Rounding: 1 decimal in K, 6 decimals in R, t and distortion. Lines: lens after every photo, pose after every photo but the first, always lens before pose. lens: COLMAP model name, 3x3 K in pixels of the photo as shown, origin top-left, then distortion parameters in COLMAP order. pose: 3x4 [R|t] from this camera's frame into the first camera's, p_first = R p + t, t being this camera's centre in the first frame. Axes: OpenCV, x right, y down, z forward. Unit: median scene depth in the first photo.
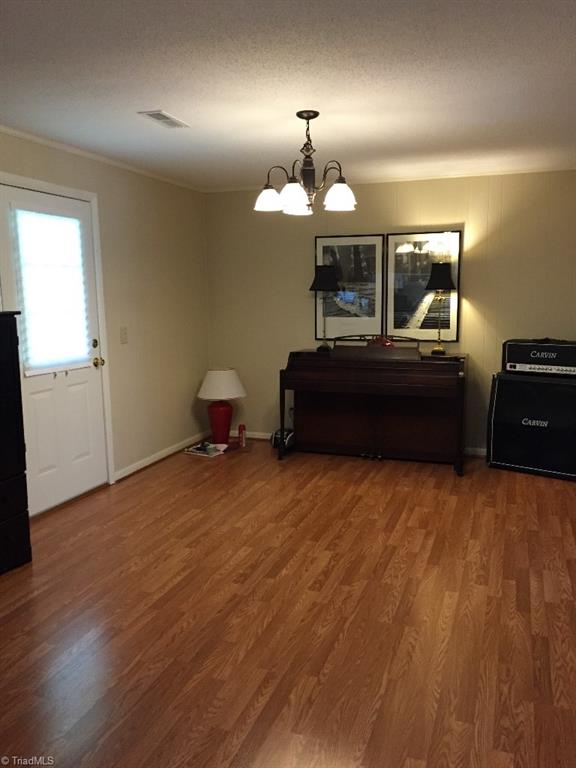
lens RADIAL K [[657.4, 0, 288.0], [0, 657.4, 384.0], [0, 0, 1]] dist [0.005720, -0.008956]
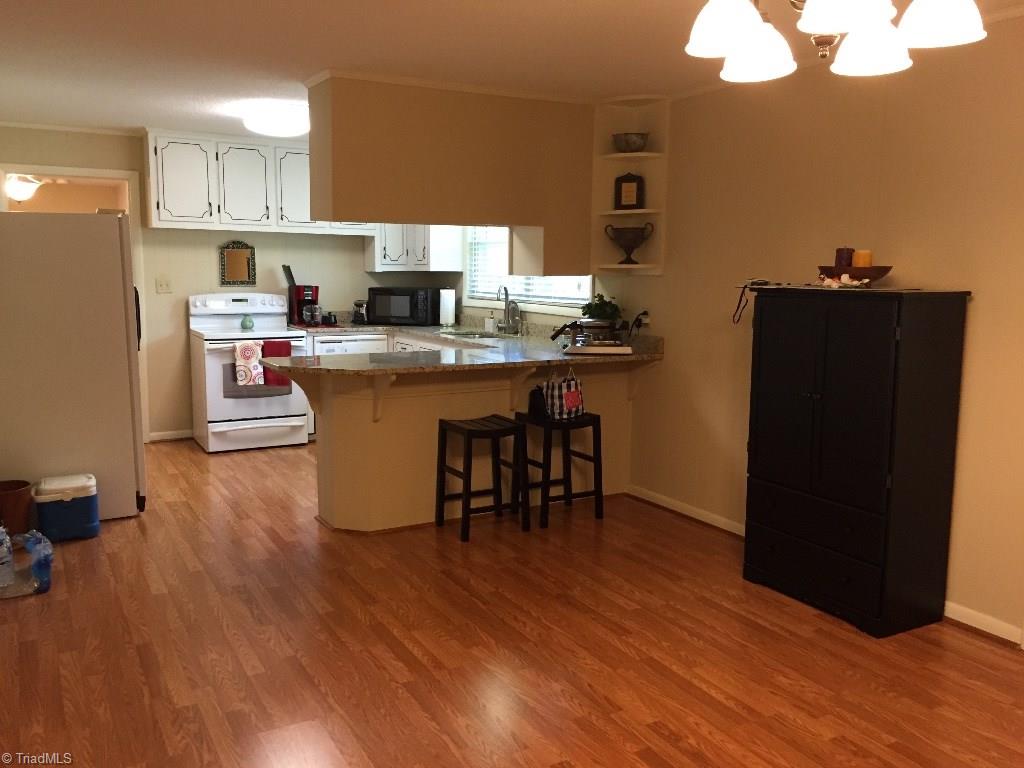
lens RADIAL K [[876.6, 0, 515.0], [0, 876.6, 380.8], [0, 0, 1]] dist [0.005720, -0.008956]
pose [[-0.665356, 0.103297, -0.739345, 0.457566], [-0.111550, 0.965505, 0.235282, -0.152988], [0.738145, 0.239020, -0.630881, 1.023452]]
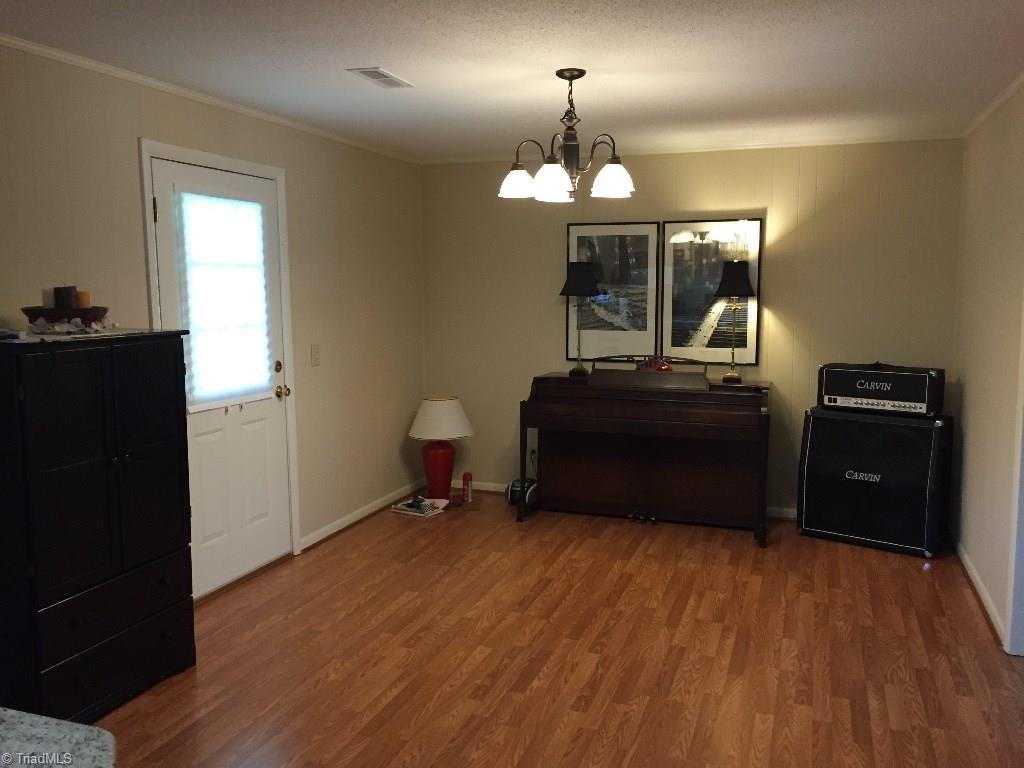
lens RADIAL K [[876.6, 0, 515.0], [0, 876.6, 380.8], [0, 0, 1]] dist [0.005720, -0.008956]
pose [[0.999963, 0.008559, -0.000606, -0.025321], [-0.008573, 0.999511, -0.030065, -0.020192], [0.000349, 0.030069, 0.999548, 0.000332]]
